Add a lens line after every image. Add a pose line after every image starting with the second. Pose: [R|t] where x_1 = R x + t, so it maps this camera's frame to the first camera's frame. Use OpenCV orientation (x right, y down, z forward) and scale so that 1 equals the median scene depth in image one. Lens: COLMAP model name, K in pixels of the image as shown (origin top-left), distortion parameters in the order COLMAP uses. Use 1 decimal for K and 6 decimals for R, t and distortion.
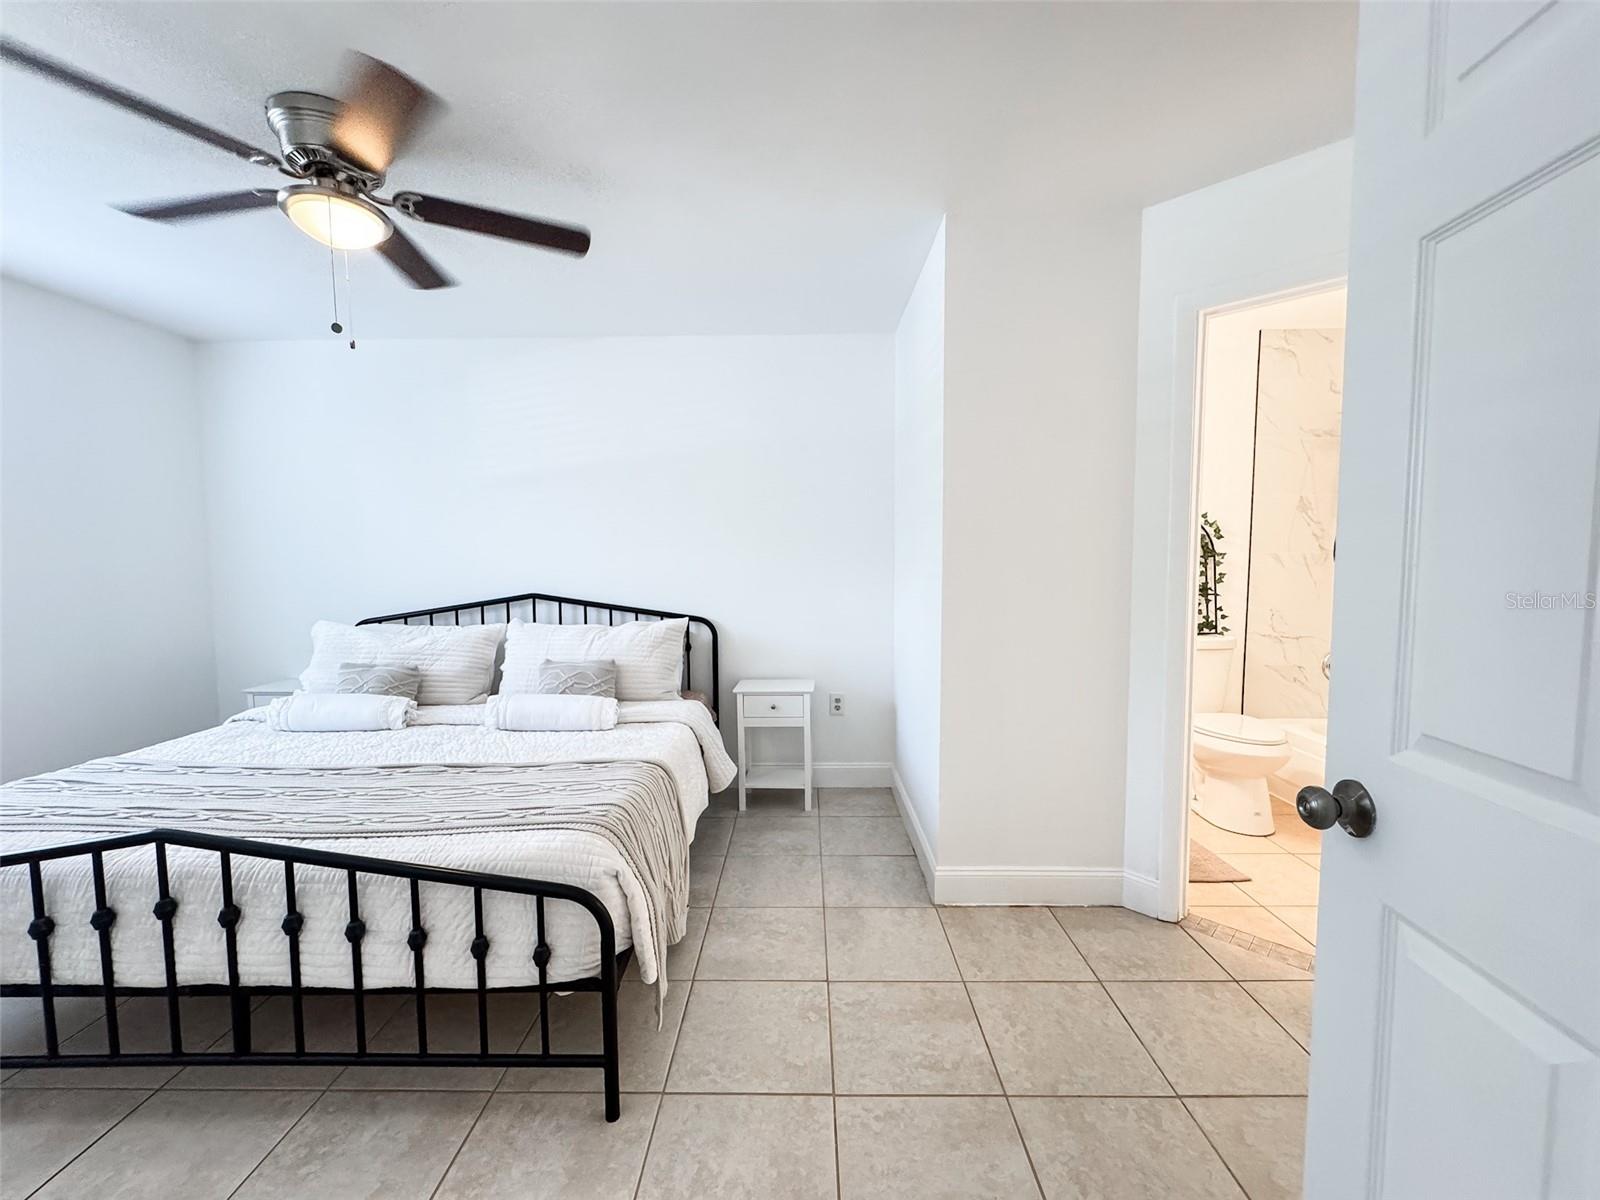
lens RADIAL K [[643.7, 0, 796.8], [0, 643.7, 598.6], [0, 0, 1]] dist [-0.003135, 0.000715]
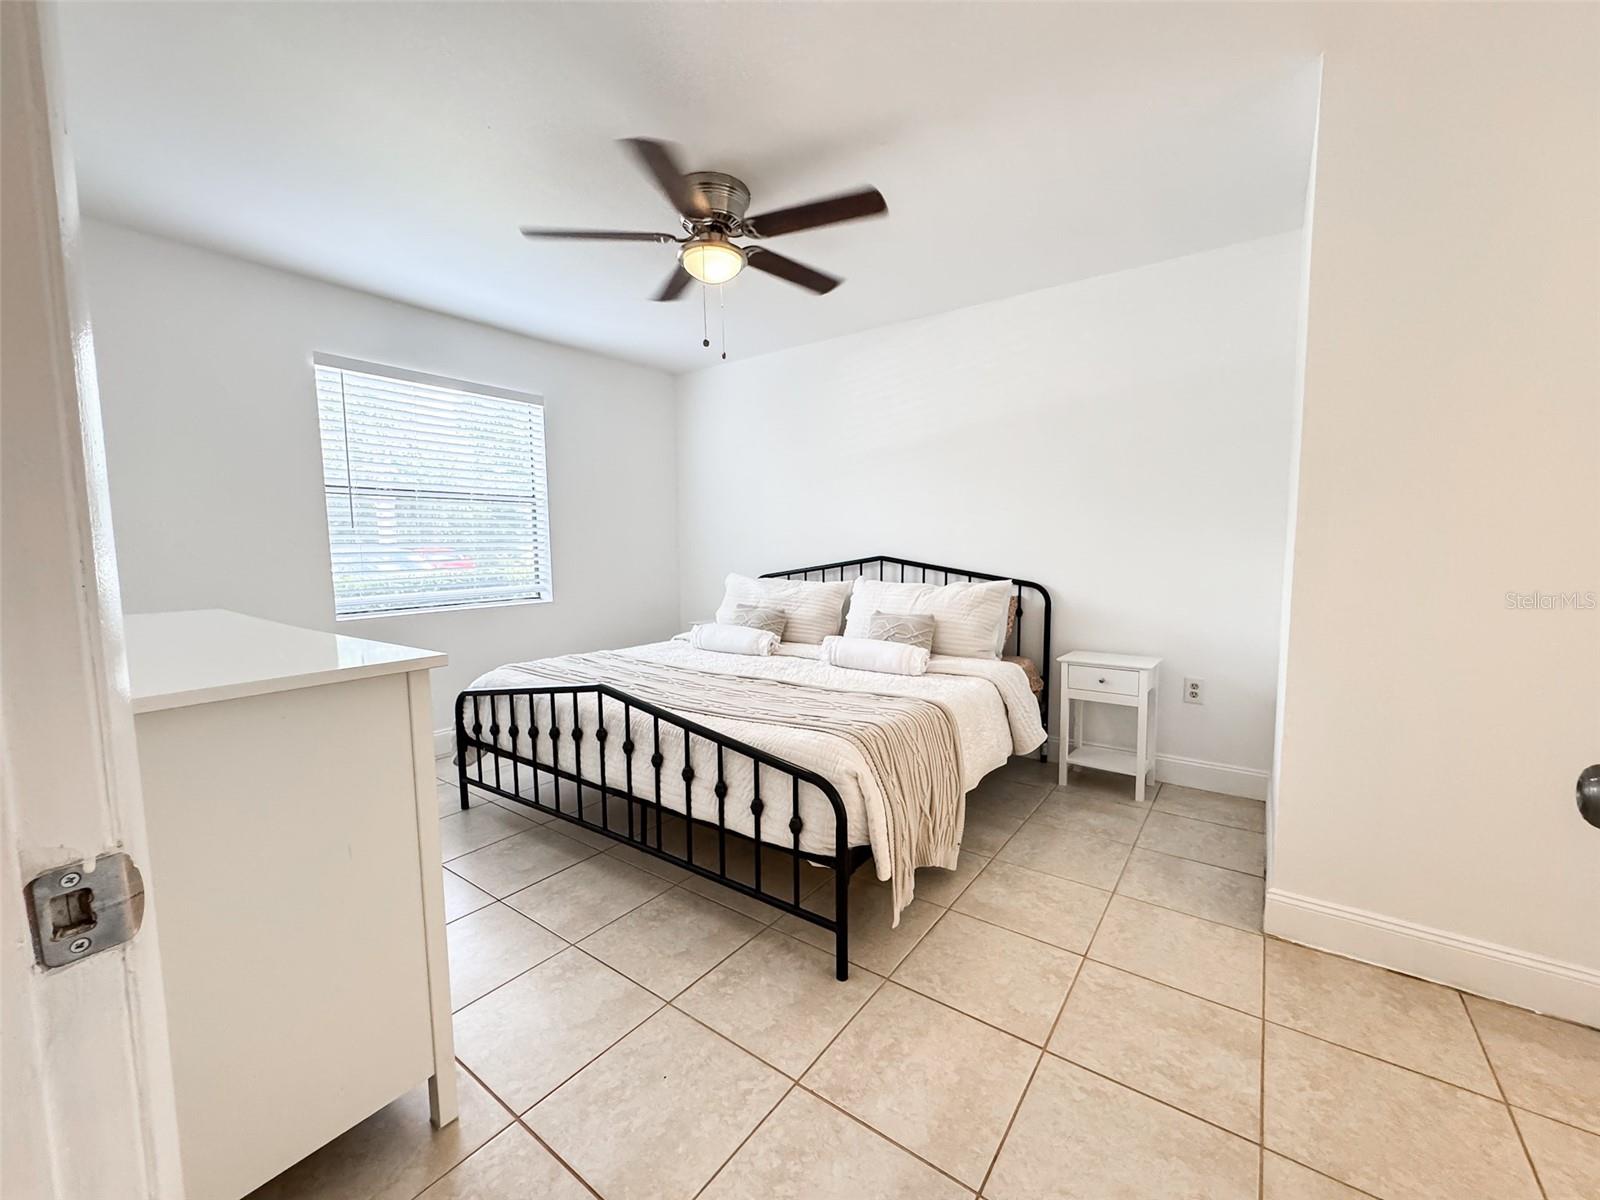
lens RADIAL K [[643.7, 0, 796.8], [0, 643.7, 598.6], [0, 0, 1]] dist [-0.003135, 0.000715]
pose [[0.813235, 0.050787, -0.579715, 0.166914], [-0.036863, 0.998680, 0.035779, 0.042123], [0.580767, -0.007726, 0.814033, -0.001073]]
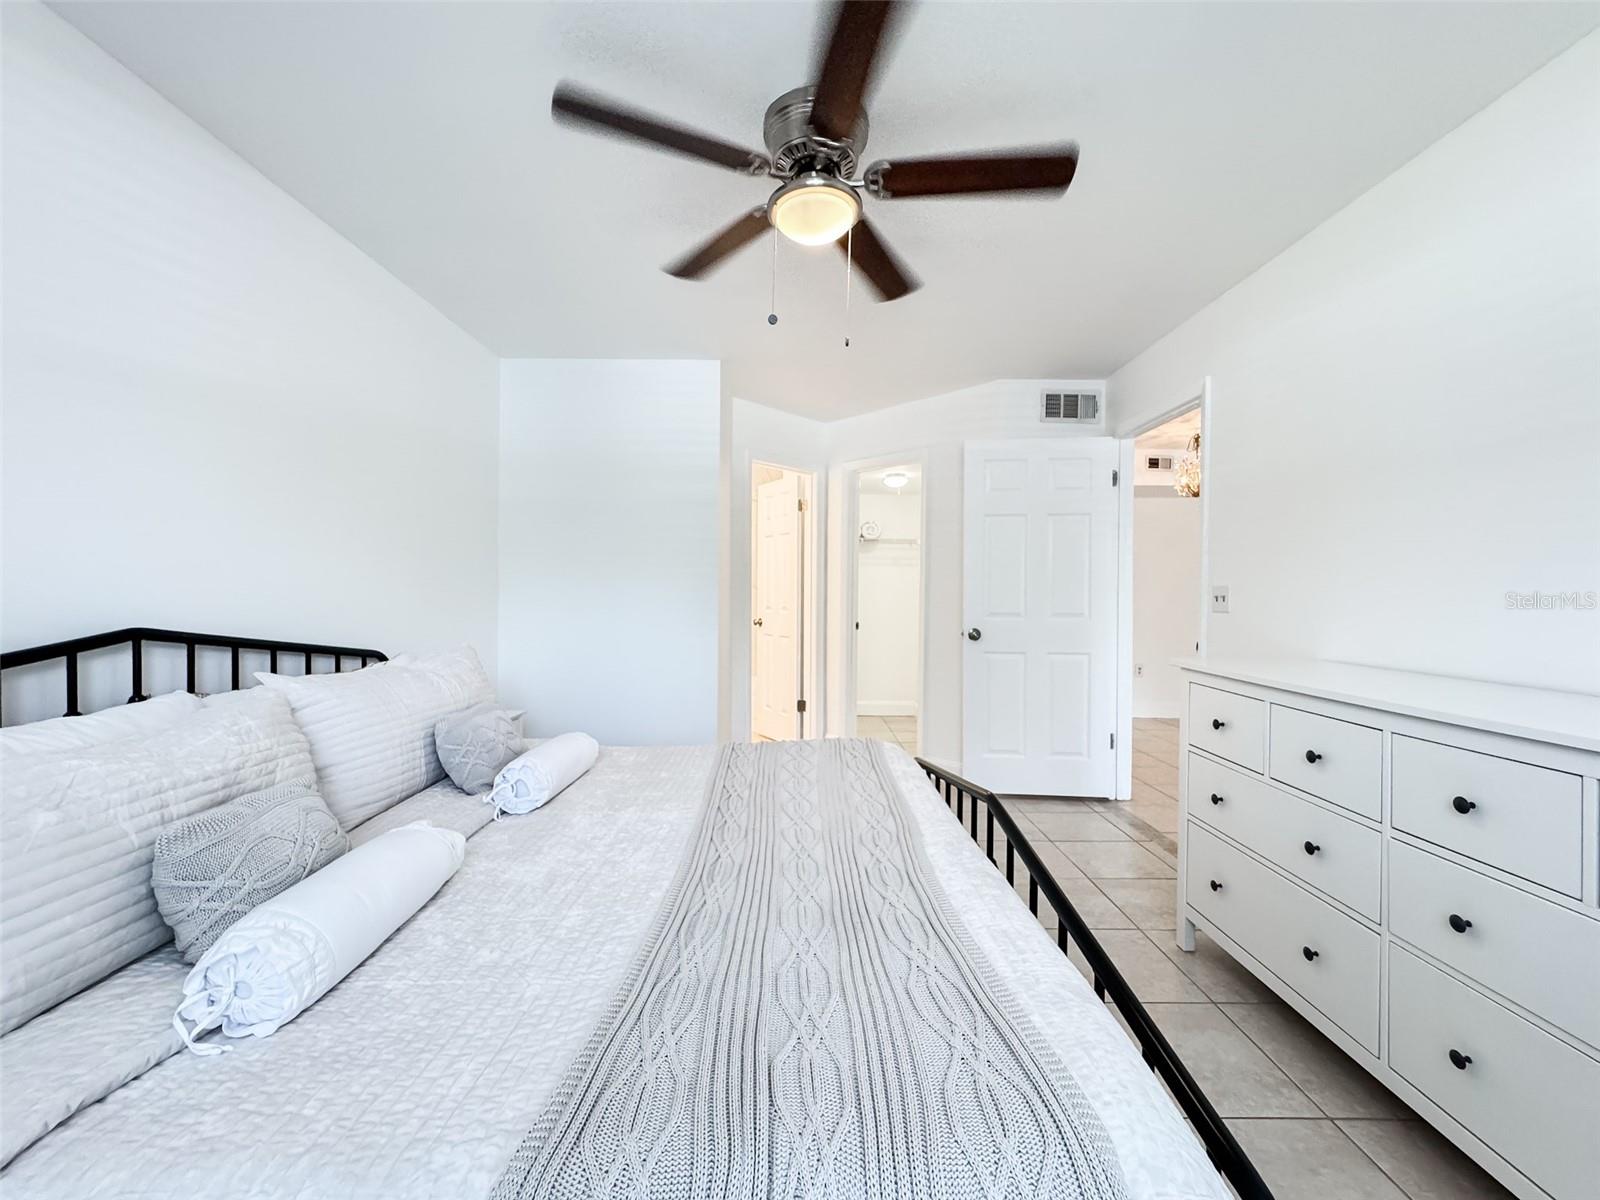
lens RADIAL K [[644.4, 0, 800.0], [0, 644.4, 600.0], [0, 0, 1]] dist [-0.005212, -0.000381]
pose [[-0.019836, -0.002020, 0.999801, -1.151995], [0.065386, 0.997855, 0.003313, -0.000211], [-0.997663, 0.065439, -0.019662, 0.730086]]
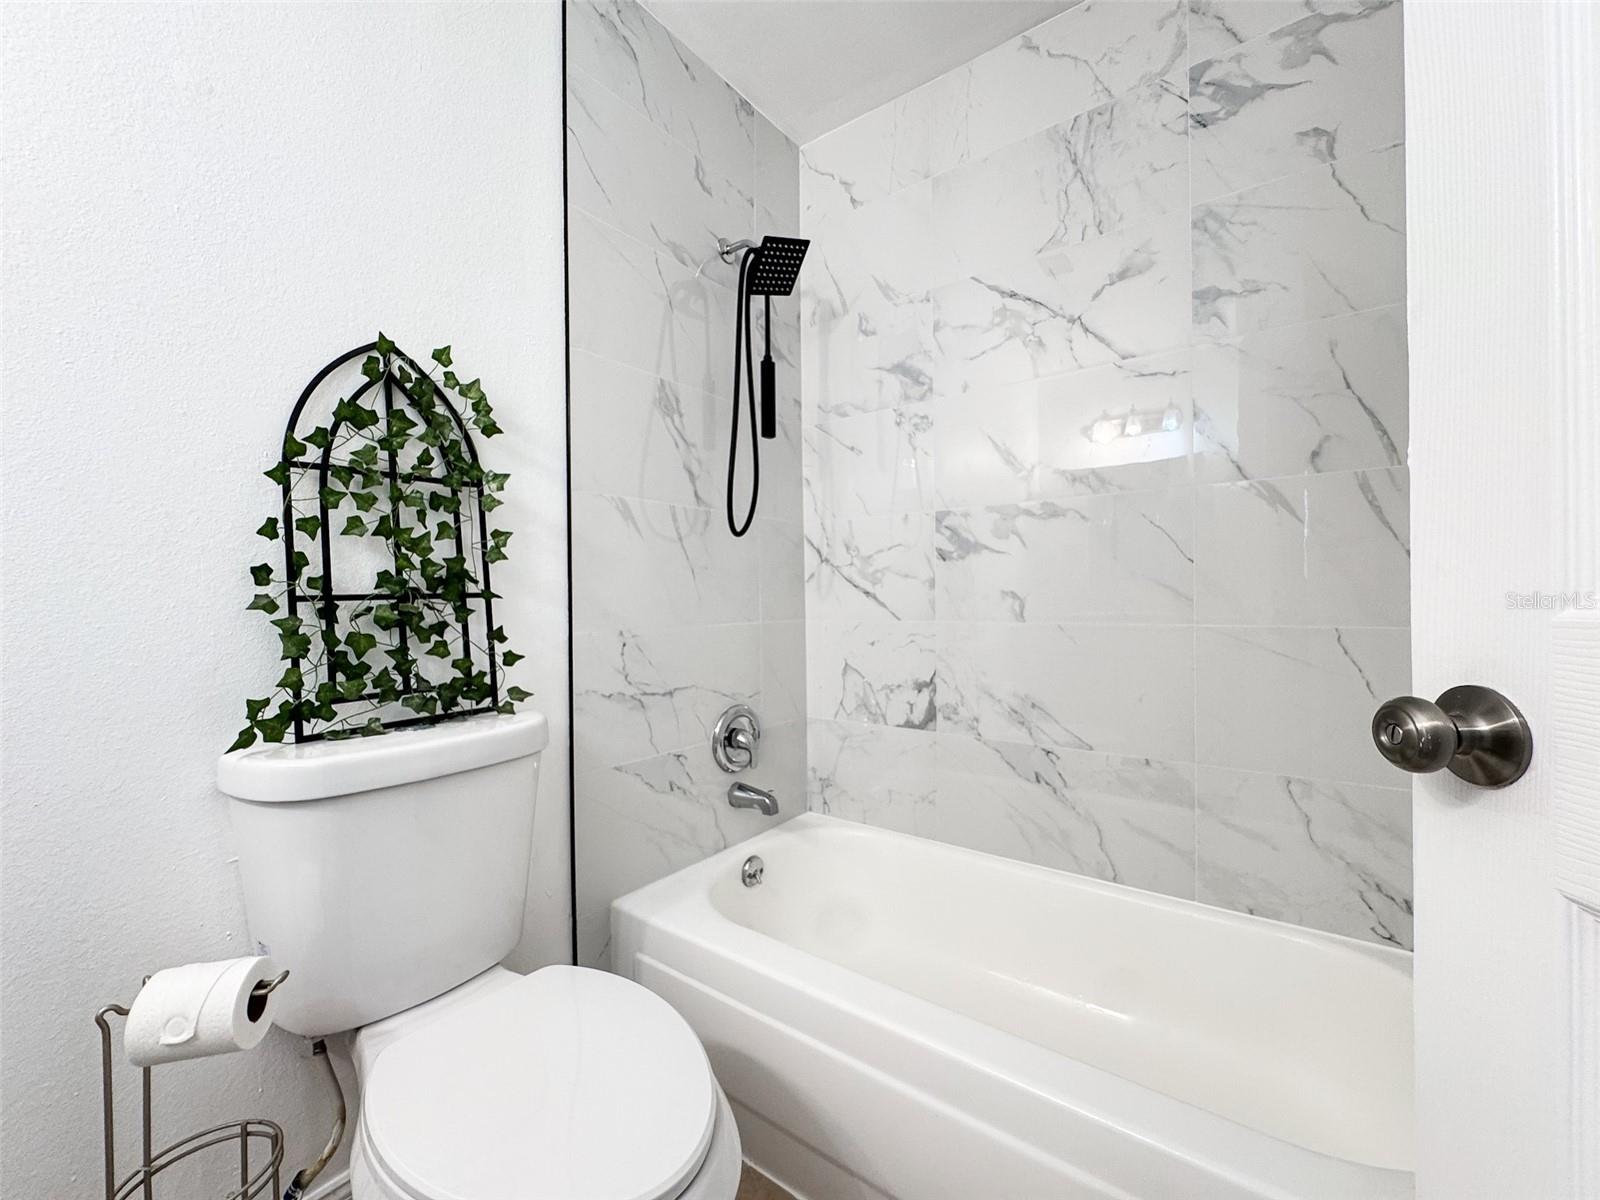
lens RADIAL K [[643.7, 0, 796.8], [0, 643.7, 598.6], [0, 0, 1]] dist [-0.003135, 0.000715]
pose [[0.581062, -0.003283, 0.813853, 0.613966], [0.065338, 0.996952, -0.042627, 0.027491], [-0.811233, 0.077944, 0.579505, 0.876029]]
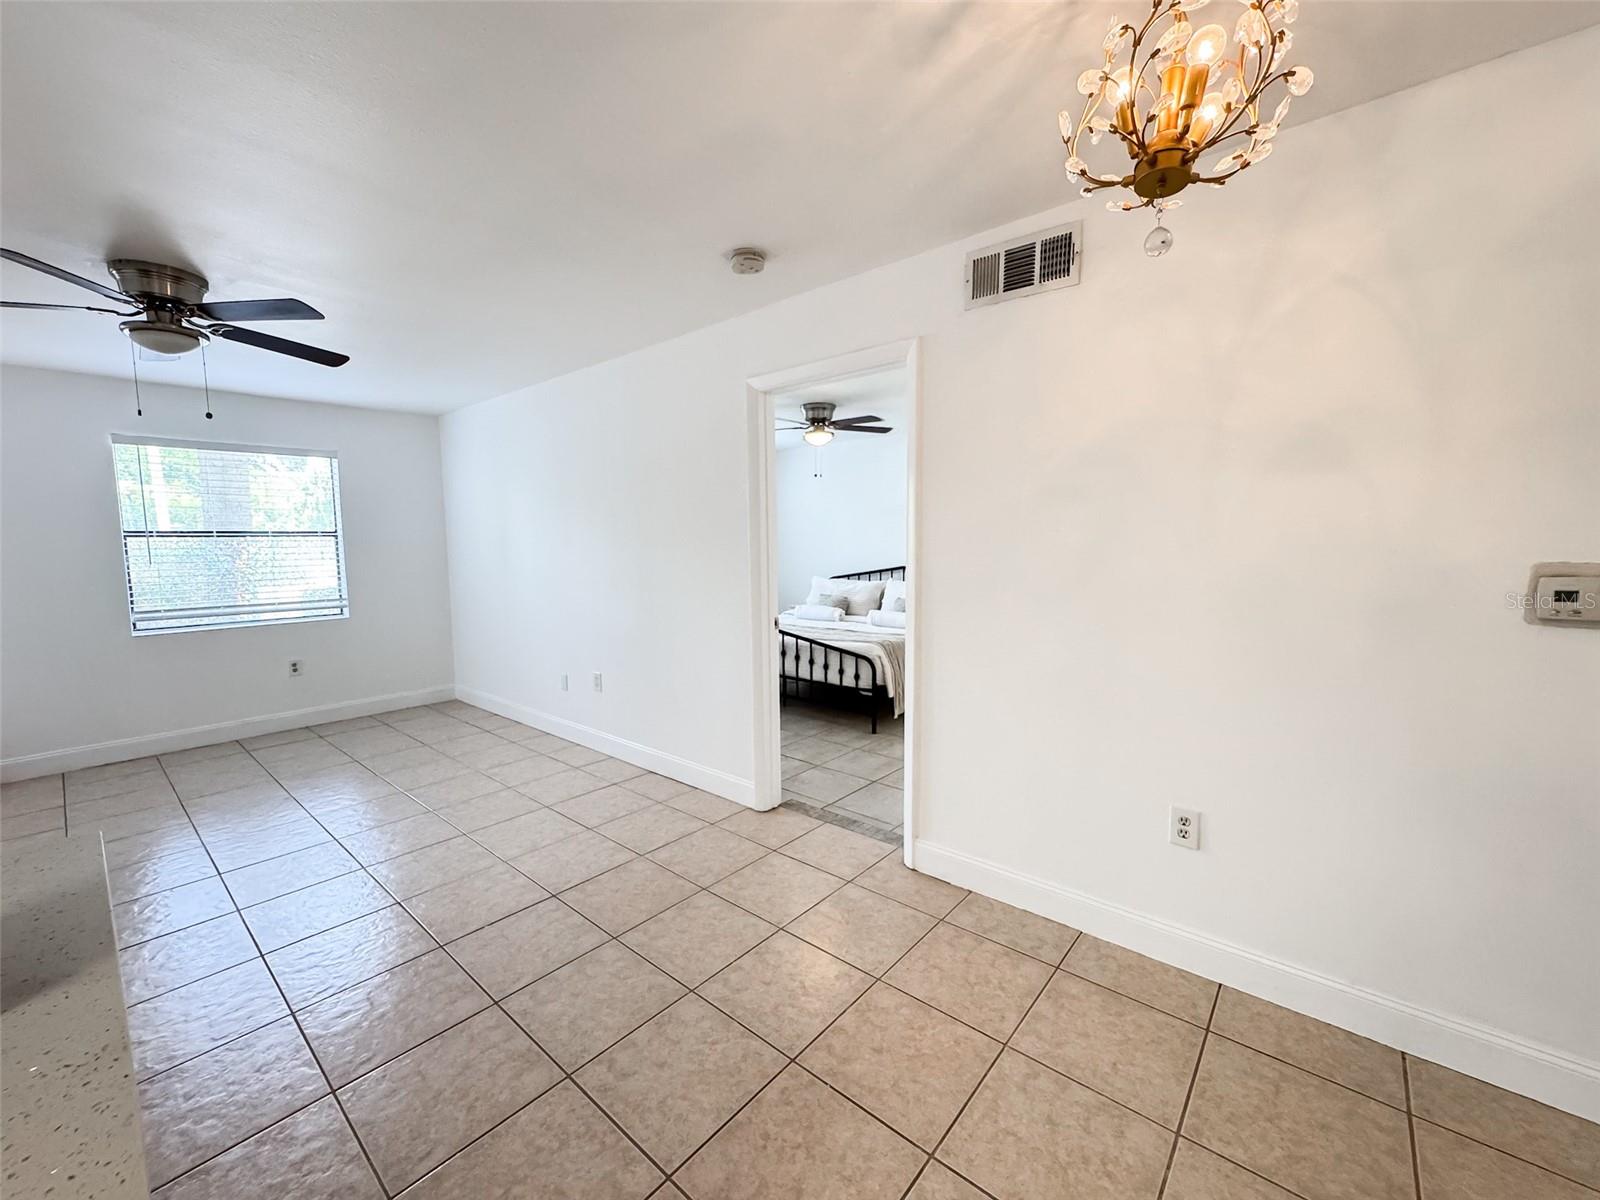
lens RADIAL K [[643.7, 0, 796.8], [0, 643.7, 598.6], [0, 0, 1]] dist [-0.003135, 0.000715]
pose [[0.766625, 0.058937, -0.639384, 0.778629], [-0.039624, 0.998223, 0.044505, 0.020554], [0.640871, -0.008784, 0.767598, -0.915158]]
